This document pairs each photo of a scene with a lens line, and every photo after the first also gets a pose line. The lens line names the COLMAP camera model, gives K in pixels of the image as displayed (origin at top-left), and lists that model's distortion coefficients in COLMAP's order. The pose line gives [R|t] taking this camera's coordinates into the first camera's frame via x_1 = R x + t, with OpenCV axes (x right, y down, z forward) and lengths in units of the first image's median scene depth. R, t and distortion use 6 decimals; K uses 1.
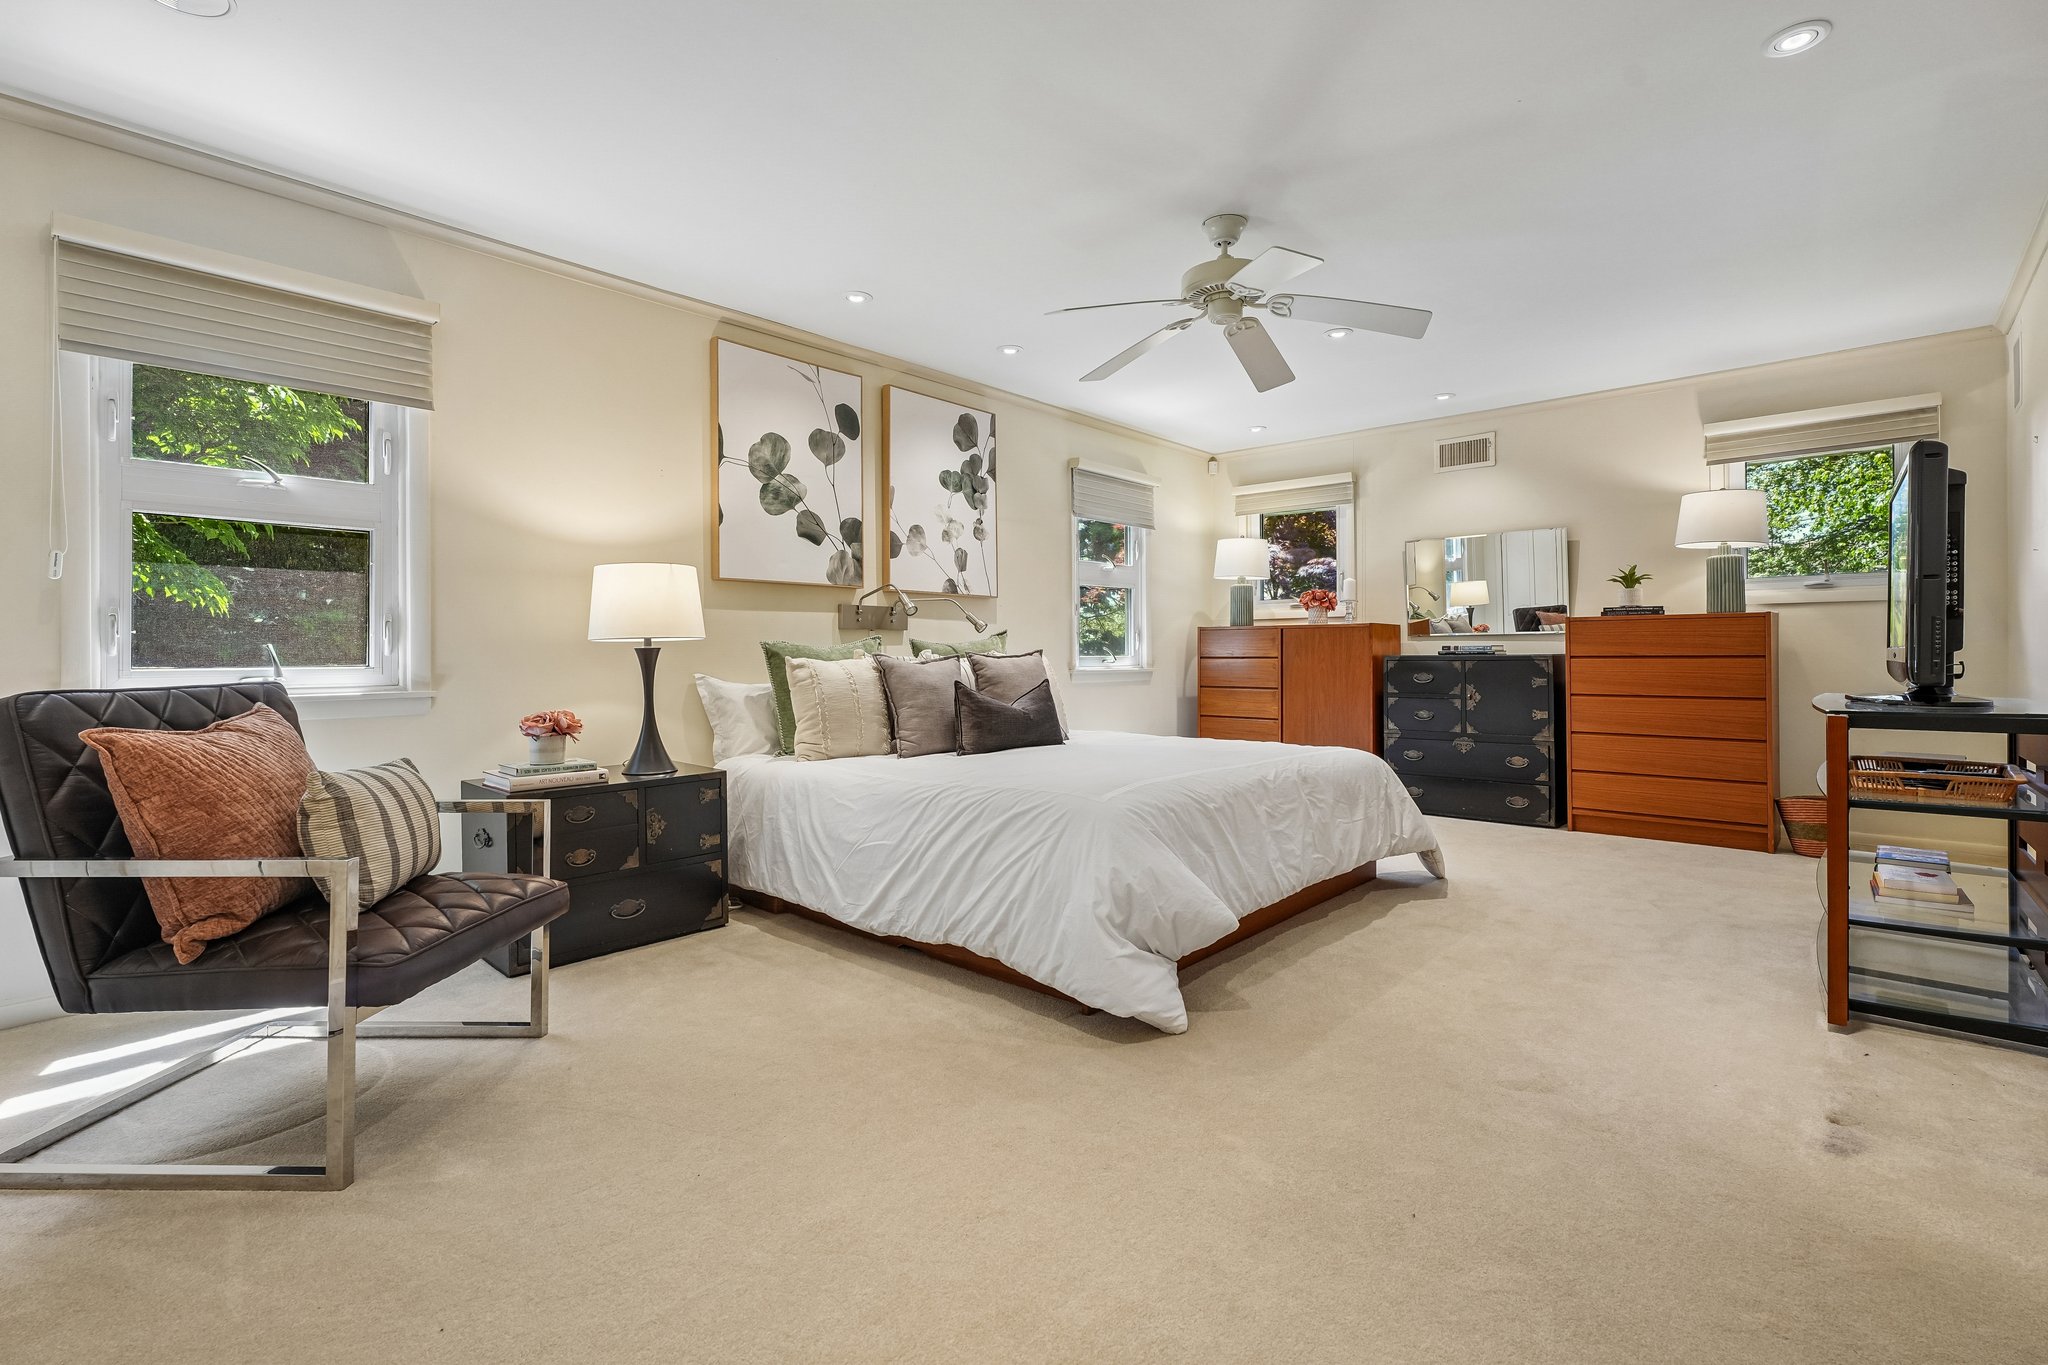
lens RADIAL K [[917.9, 0, 1026.0], [0, 917.9, 662.1], [0, 0, 1]] dist [-0.007668, 0.002324]
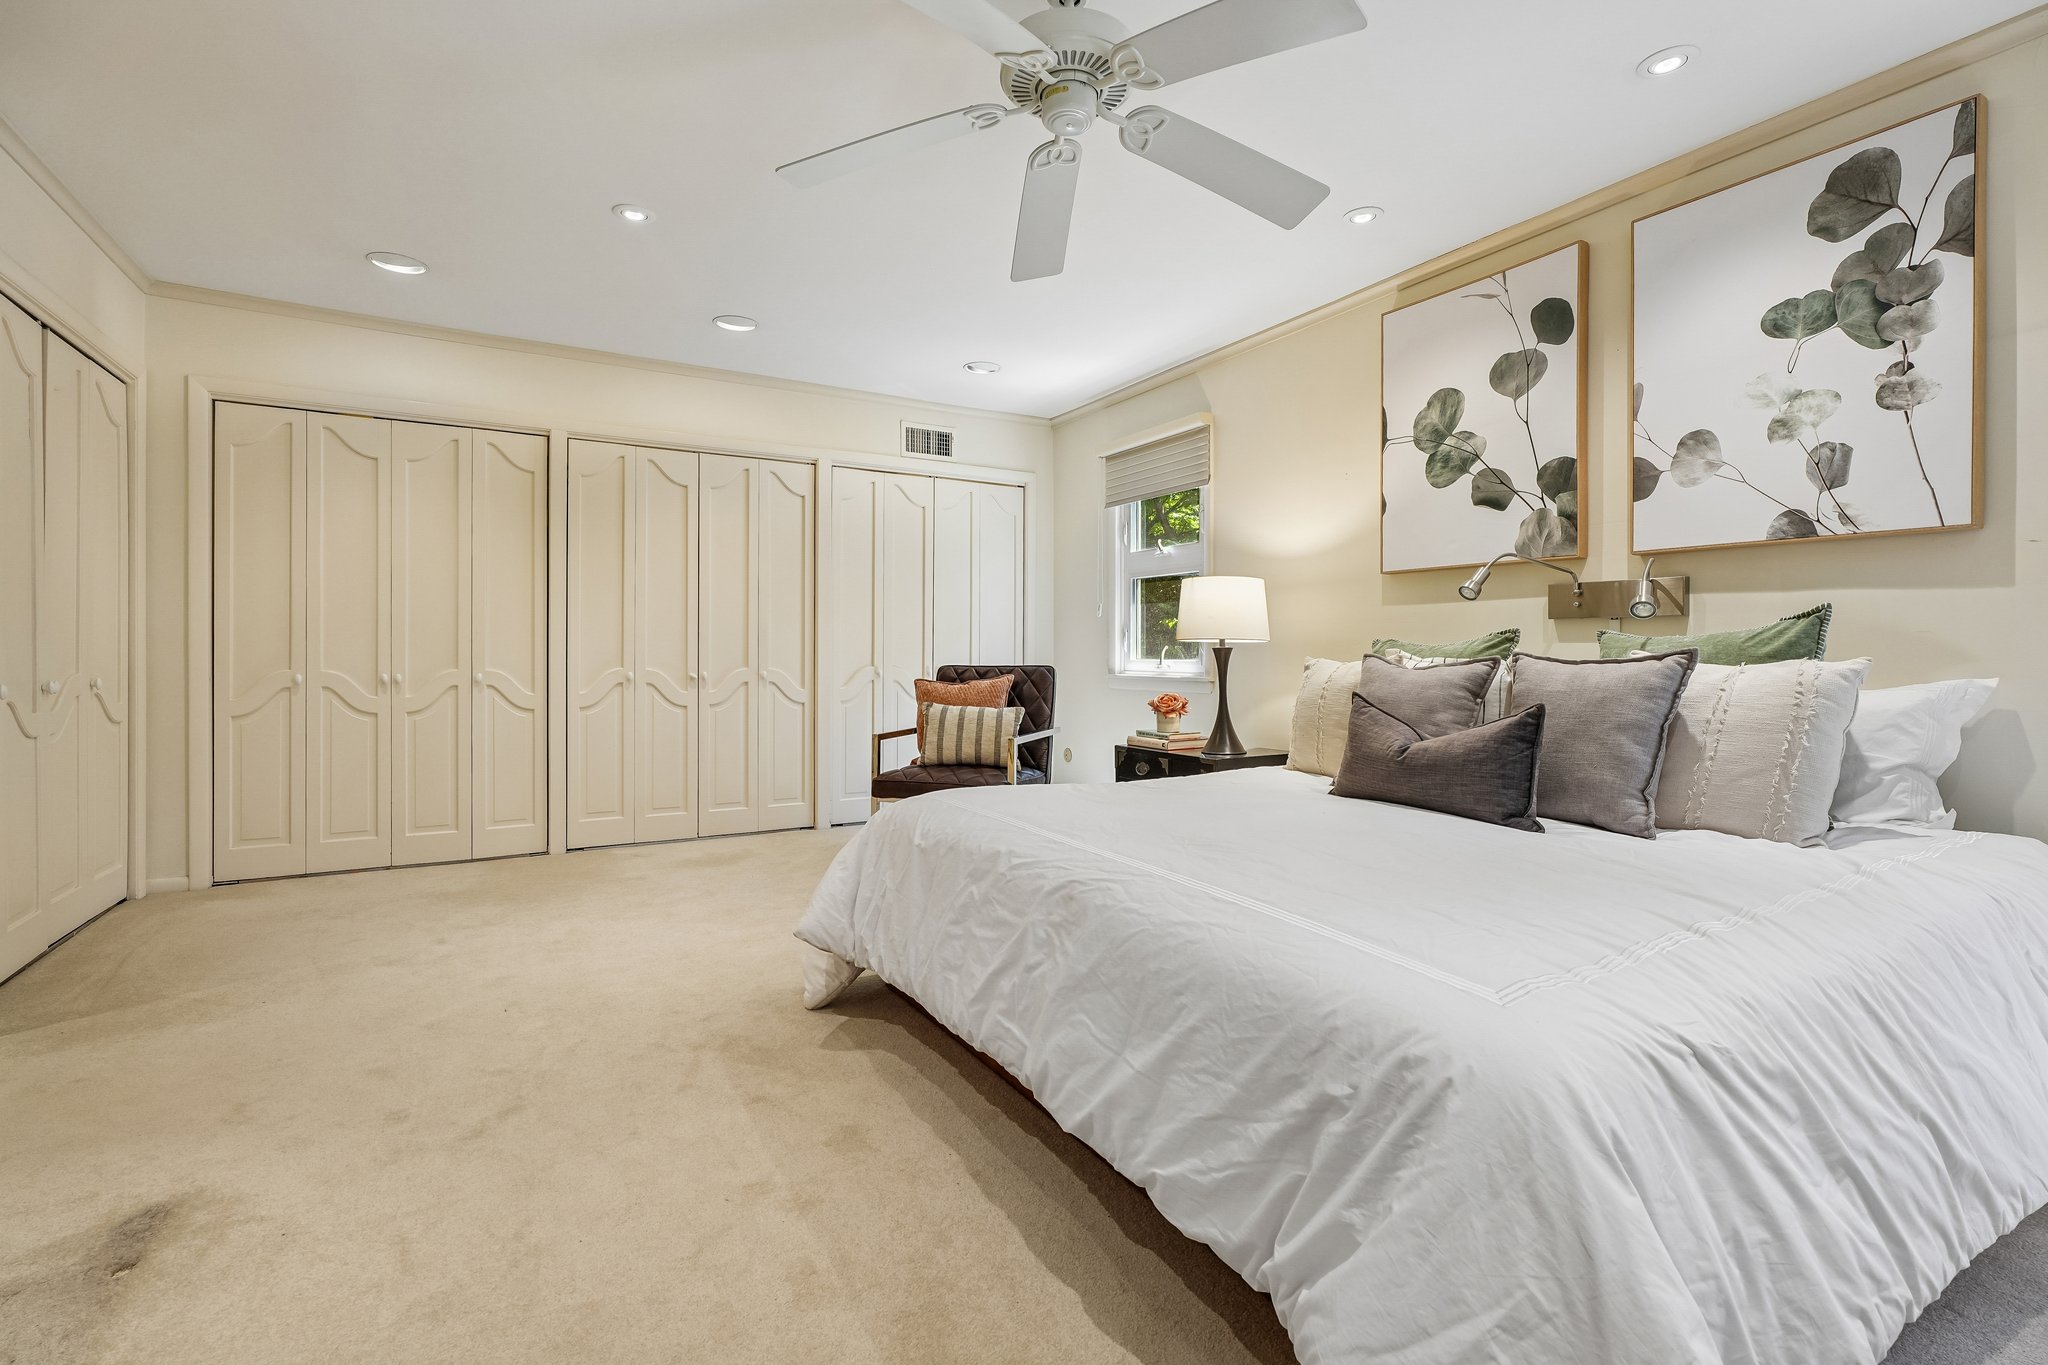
lens RADIAL K [[917.9, 0, 1024.7], [0, 917.9, 666.7], [0, 0, 1]] dist [-0.007668, 0.002324]
pose [[-0.297787, 0.020736, -0.954407, 0.592097], [-0.008586, 0.999665, 0.024399, -0.013555], [0.954594, 0.015461, -0.297509, 0.826085]]
